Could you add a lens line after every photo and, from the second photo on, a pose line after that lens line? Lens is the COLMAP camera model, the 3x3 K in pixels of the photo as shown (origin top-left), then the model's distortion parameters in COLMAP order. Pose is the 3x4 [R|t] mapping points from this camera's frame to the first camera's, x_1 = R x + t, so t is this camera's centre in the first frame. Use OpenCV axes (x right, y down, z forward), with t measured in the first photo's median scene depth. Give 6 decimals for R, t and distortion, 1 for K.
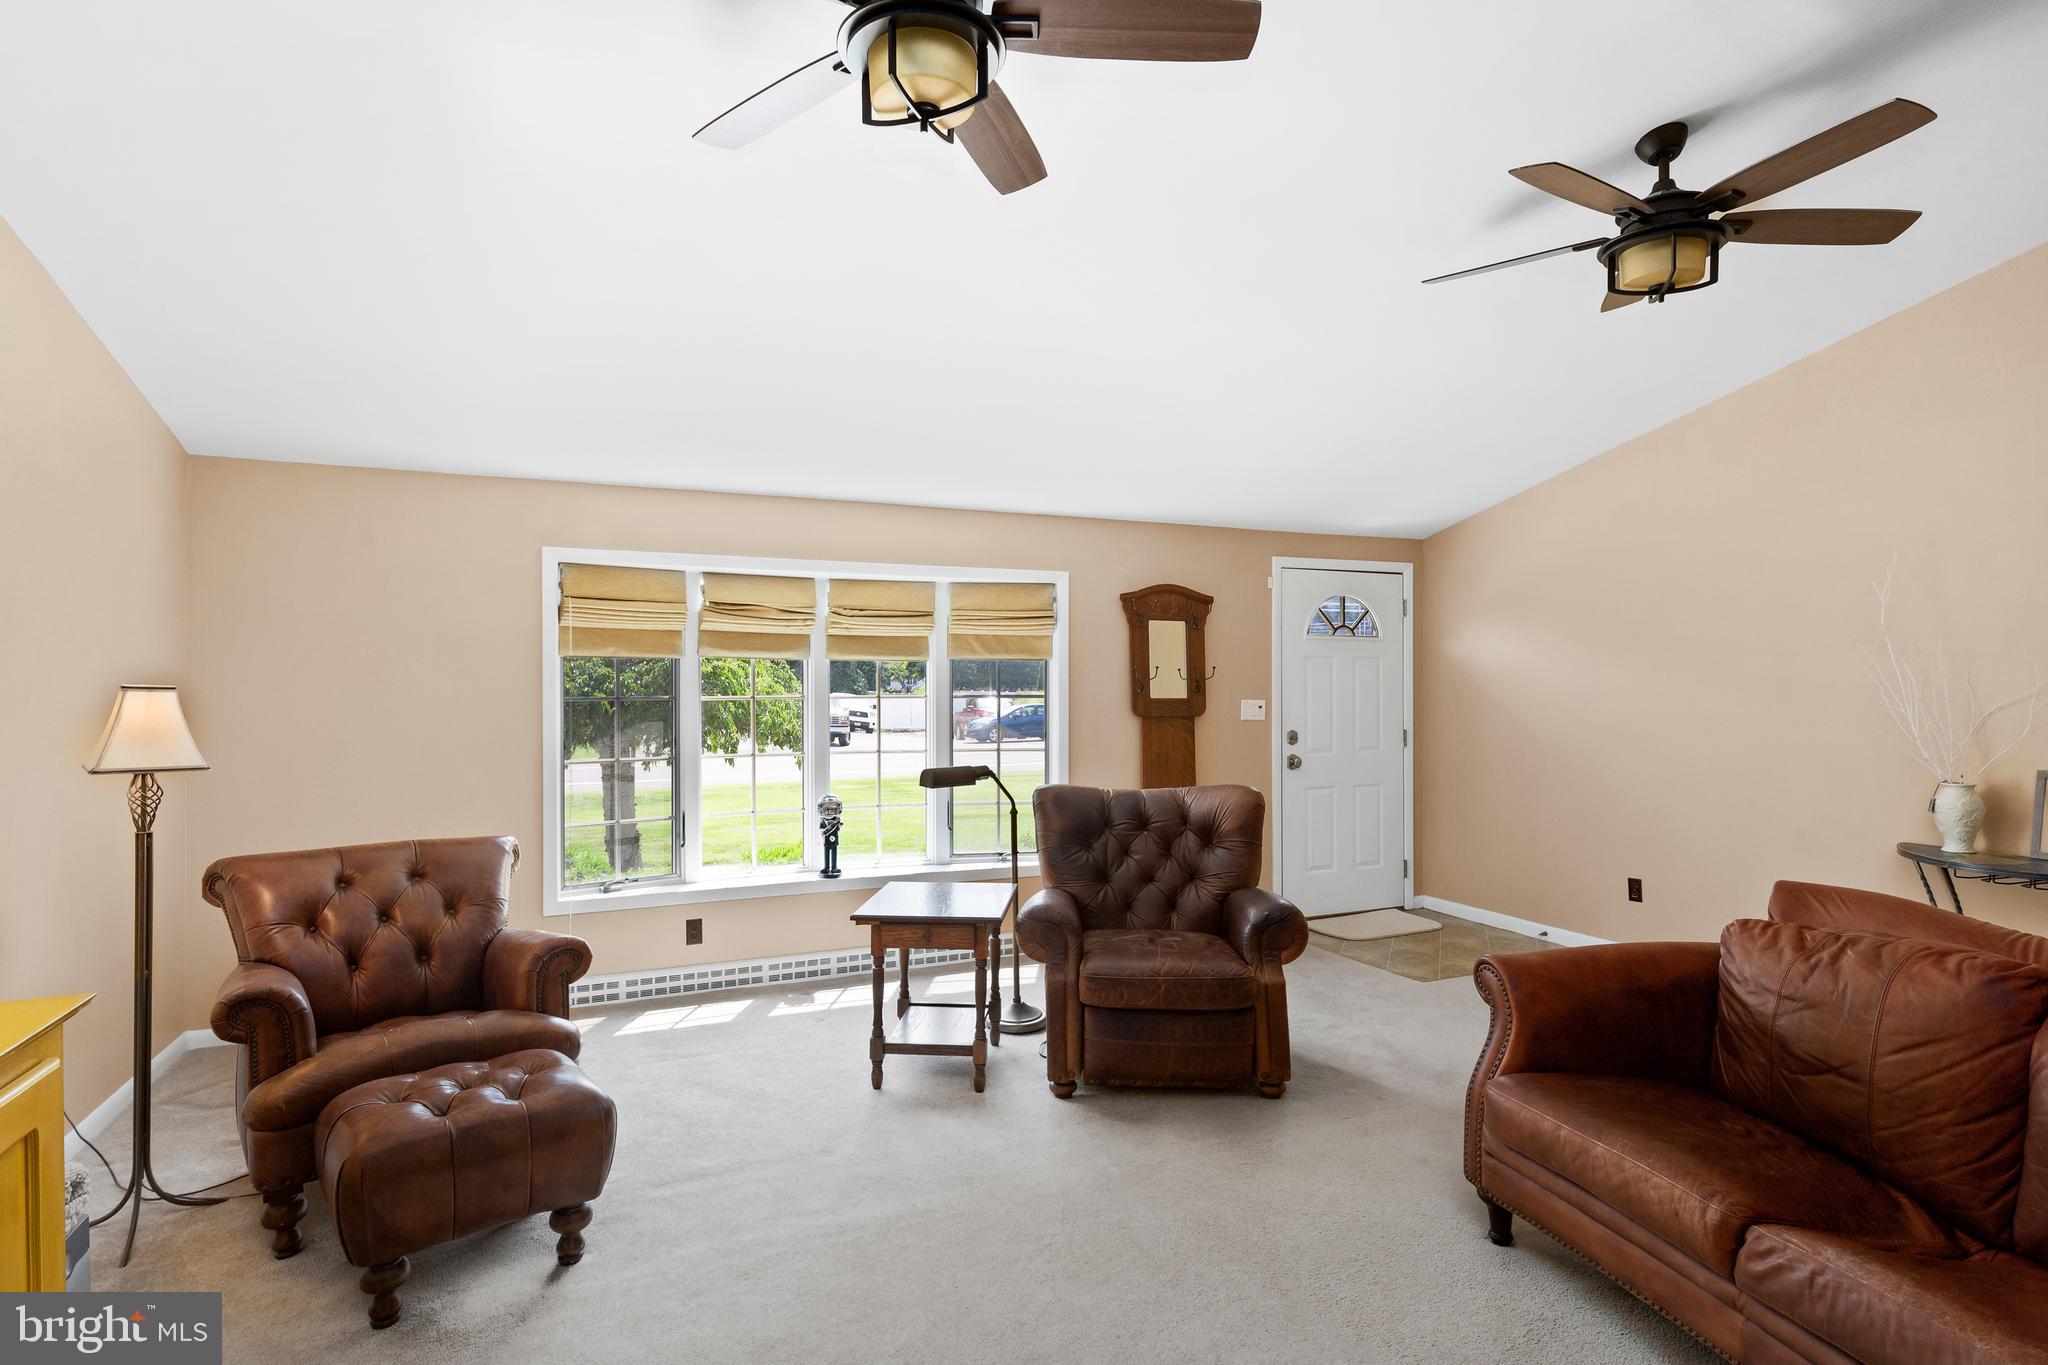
lens RADIAL K [[1058.0, 0, 1038.4], [0, 1058.0, 678.9], [0, 0, 1]] dist [0.012801, 0.000049]
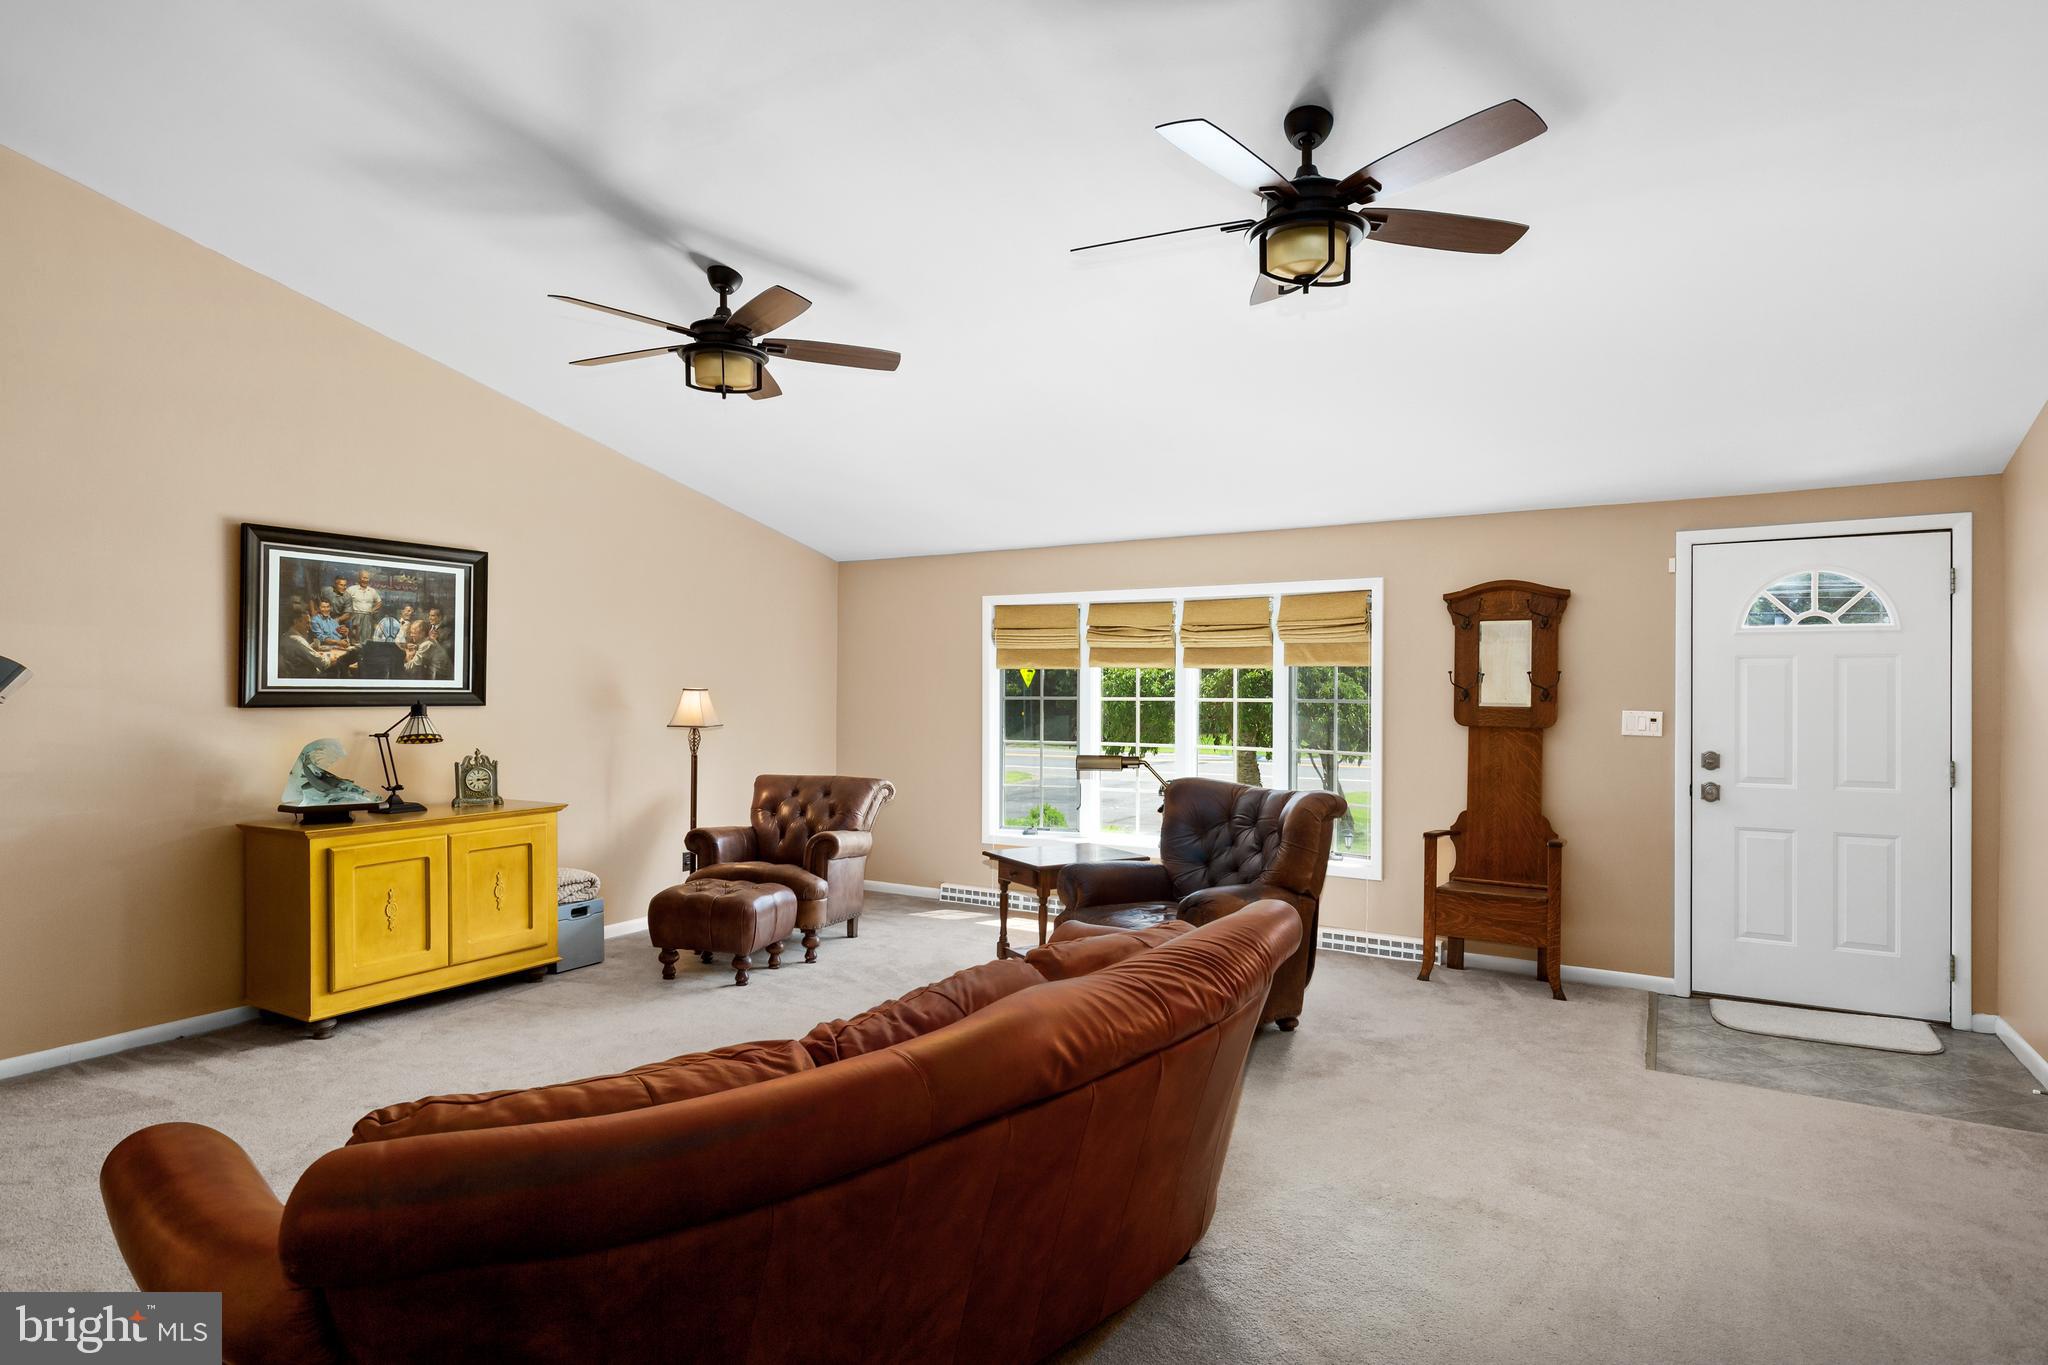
lens RADIAL K [[1136.3, 0, 1025.5], [0, 1136.3, 689.2], [0, 0, 1]] dist [0.007947, -0.002471]
pose [[0.563515, 0.005247, -0.826089, 0.717862], [-0.000994, 0.999983, 0.005673, -0.001908], [0.826105, -0.002376, 0.563511, 0.120649]]
